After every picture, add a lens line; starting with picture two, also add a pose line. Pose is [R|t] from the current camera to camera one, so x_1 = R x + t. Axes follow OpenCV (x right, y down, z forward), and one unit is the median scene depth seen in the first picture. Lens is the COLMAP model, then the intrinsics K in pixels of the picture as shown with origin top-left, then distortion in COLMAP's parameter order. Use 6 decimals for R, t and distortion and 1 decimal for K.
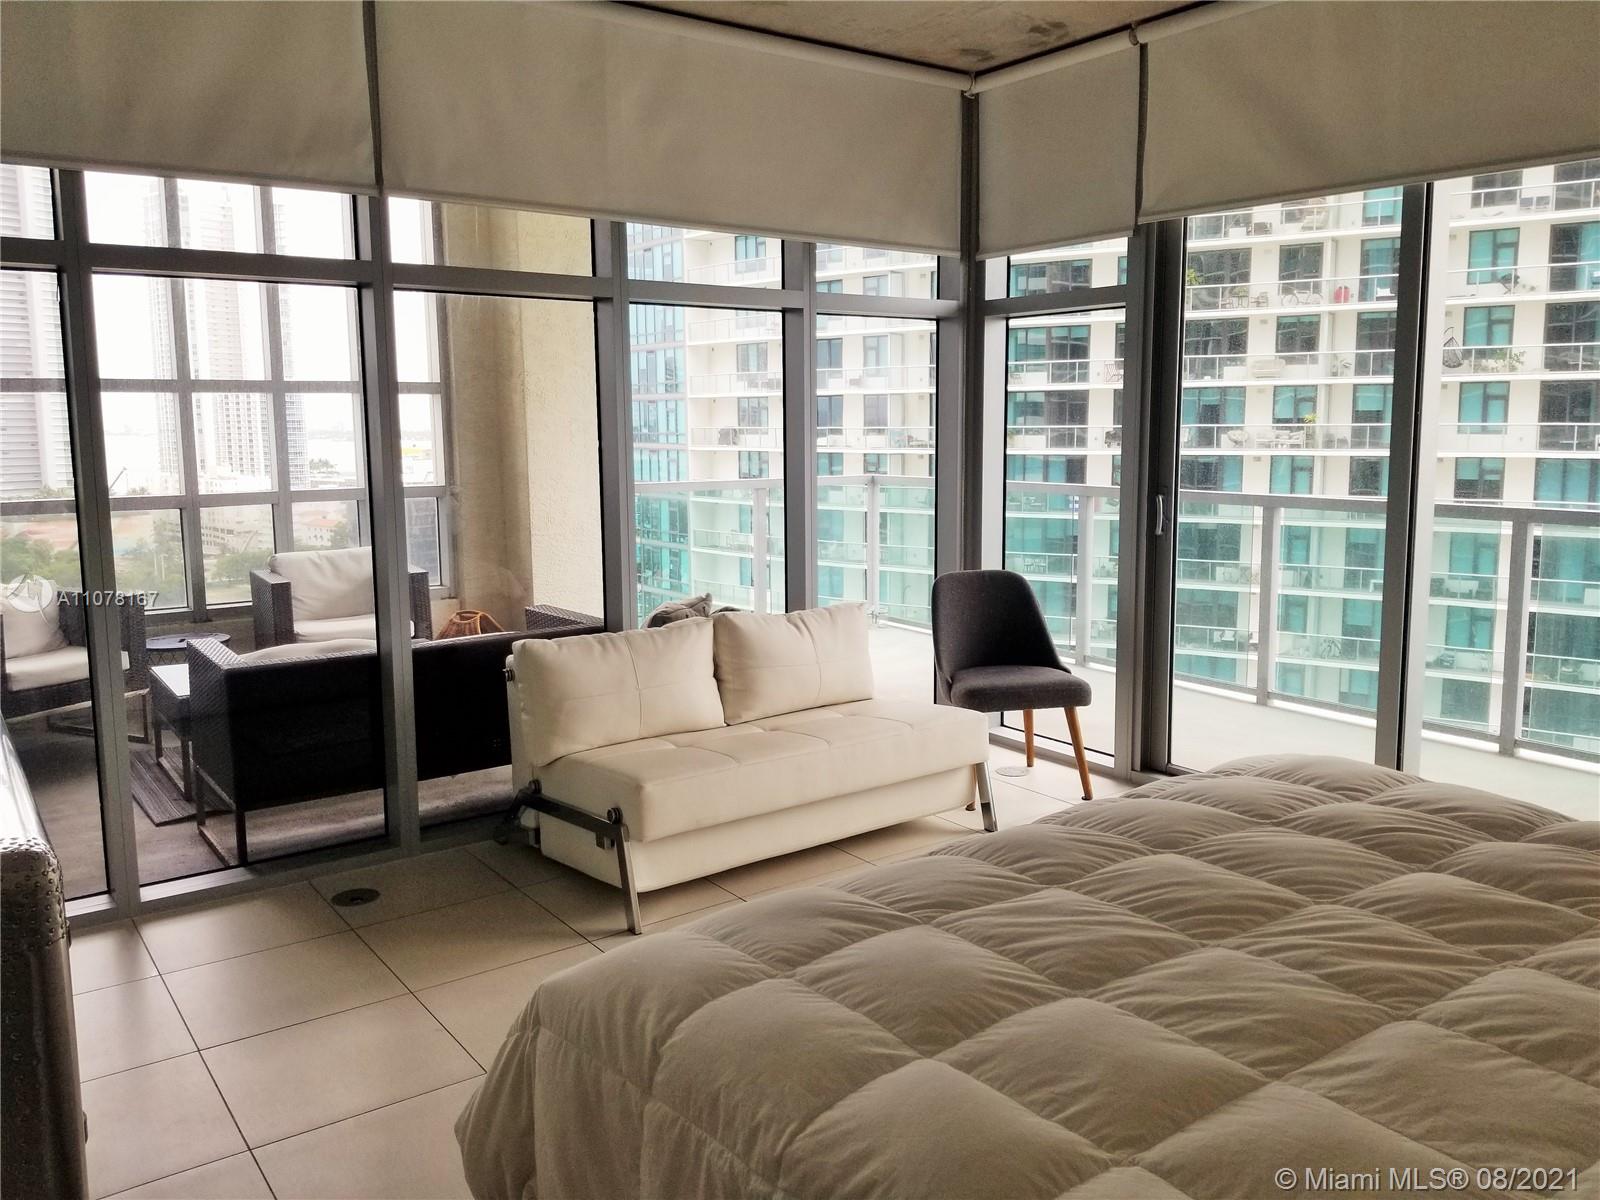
lens RADIAL K [[1266.0, 0, 803.3], [0, 1266.0, 553.5], [0, 0, 1]] dist [0.139978, -0.290848]
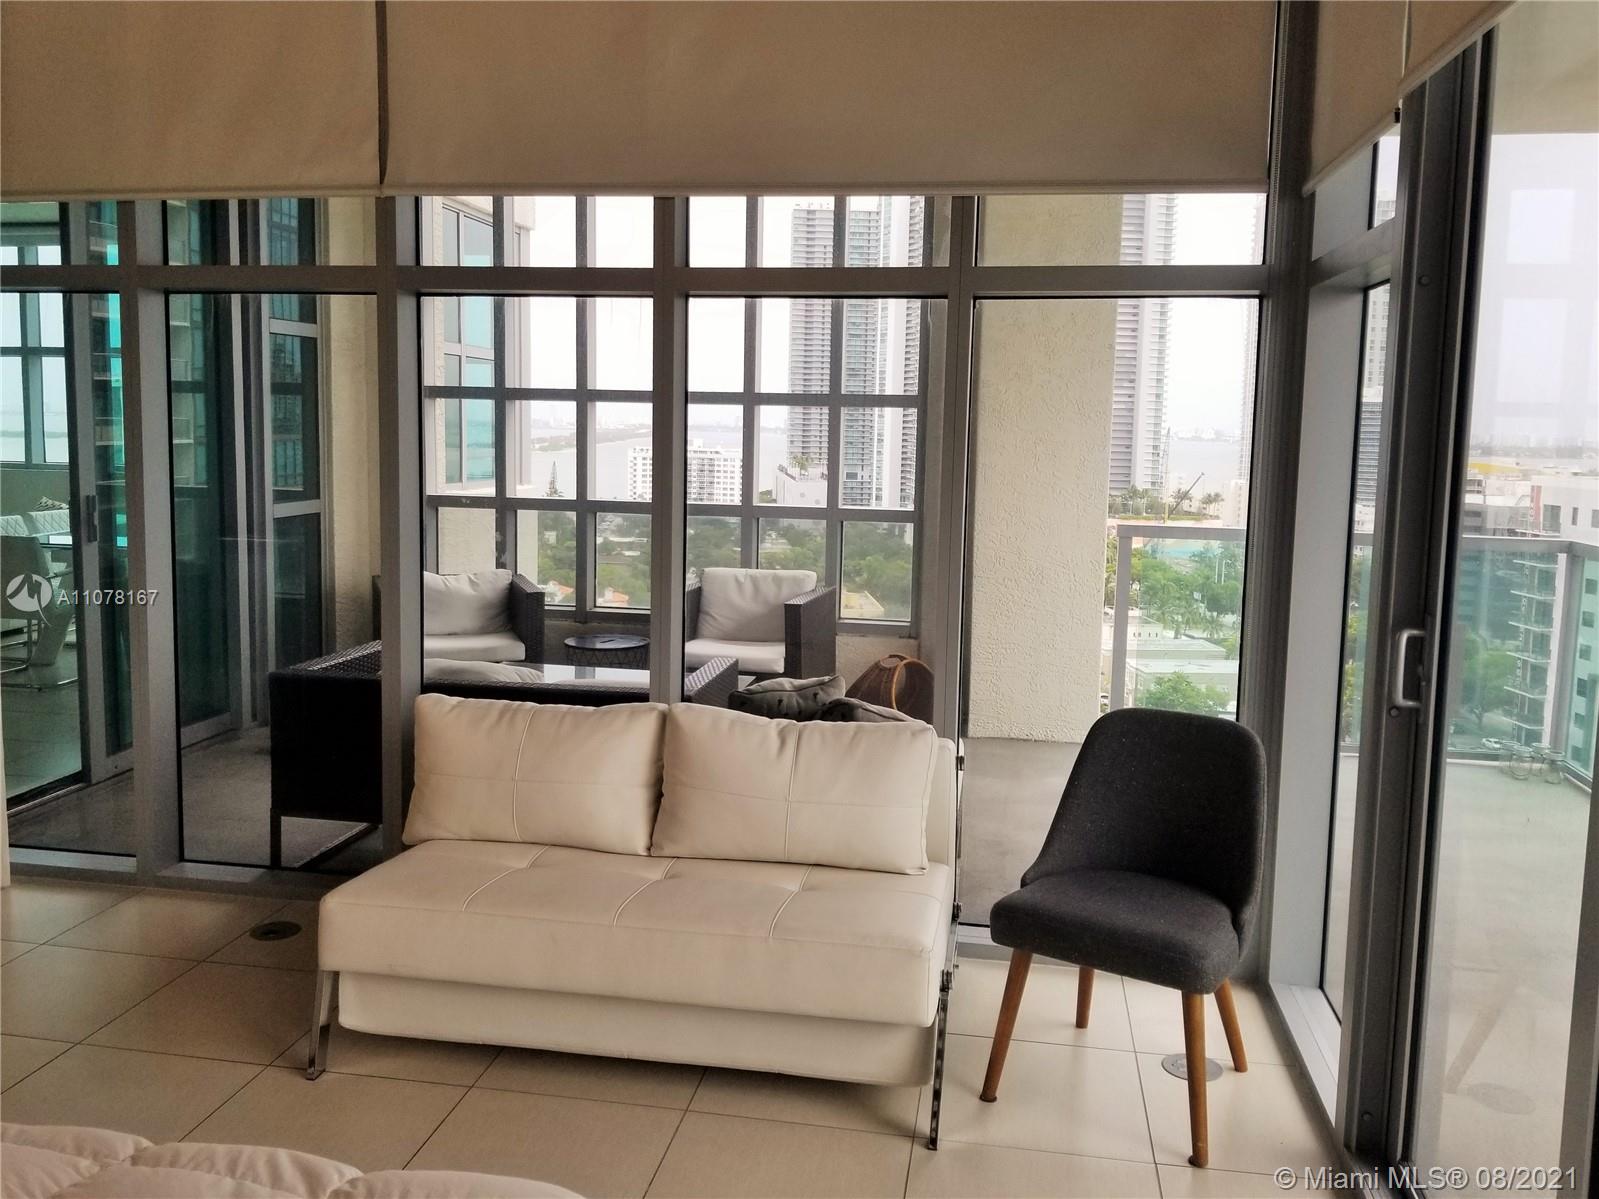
lens RADIAL K [[1310.5, 0, 792.4], [0, 1310.5, 535.0], [0, 0, 1]] dist [-0.003919, -0.012994]
pose [[0.692658, 0.085229, -0.716213, 0.368738], [-0.103944, 0.994424, 0.017810, -0.051121], [0.713737, 0.062110, 0.697655, 0.355329]]
